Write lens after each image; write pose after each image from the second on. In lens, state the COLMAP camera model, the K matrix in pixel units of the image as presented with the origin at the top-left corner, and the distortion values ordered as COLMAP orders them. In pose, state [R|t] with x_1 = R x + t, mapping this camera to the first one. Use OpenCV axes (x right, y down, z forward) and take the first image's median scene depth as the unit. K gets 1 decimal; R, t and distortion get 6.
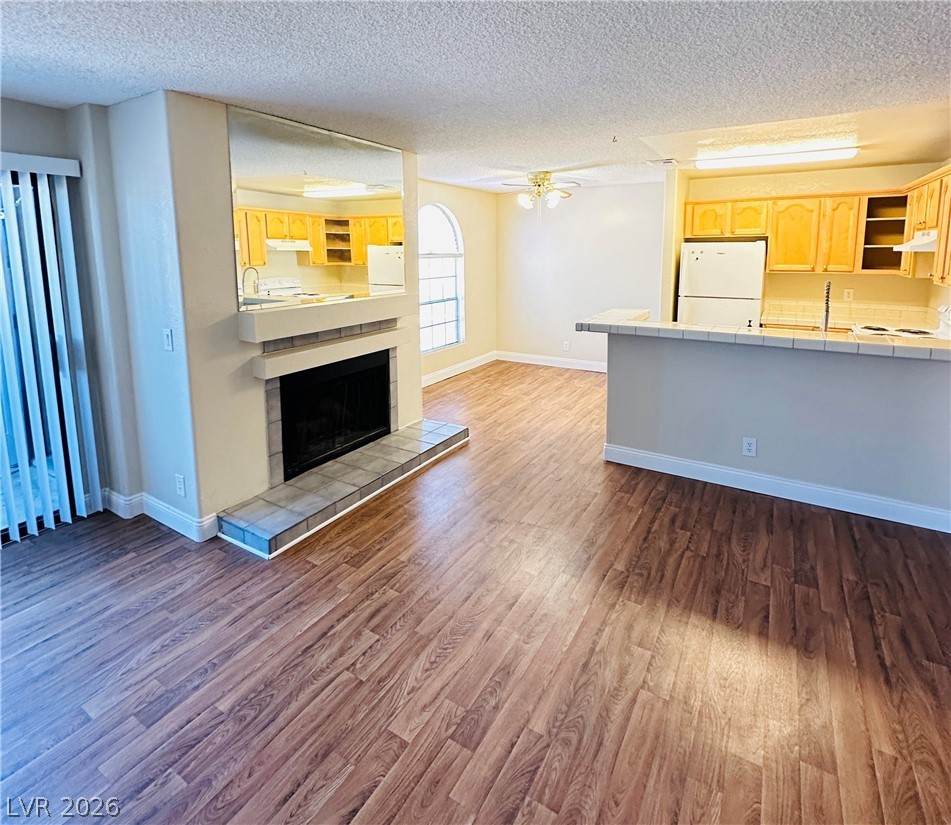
lens RADIAL K [[499.7, 0, 481.1], [0, 499.7, 311.4], [0, 0, 1]] dist [-0.008301, 0.001306]
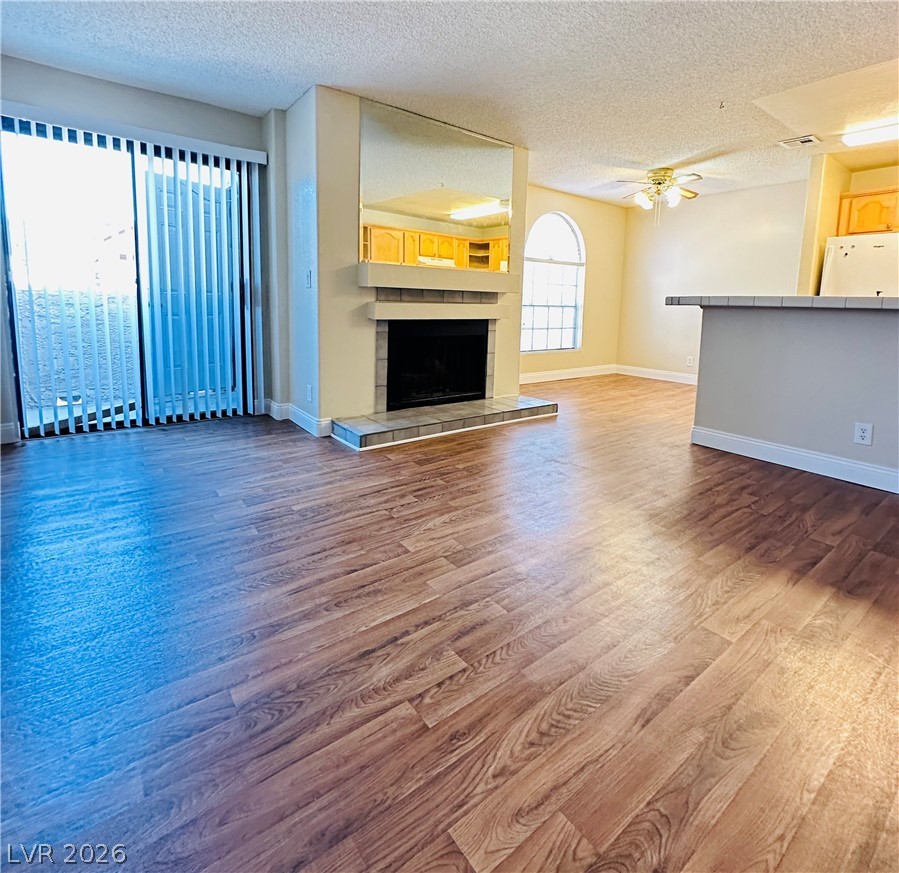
lens RADIAL K [[477.4, 0, 455.8], [0, 477.4, 352.8], [0, 0, 1]] dist [-0.003564, 0.001653]
pose [[0.930935, 0.067888, -0.358819, 0.179194], [-0.073665, 0.997280, -0.002433, 0.199838], [0.357678, 0.028698, 0.933404, -0.031996]]
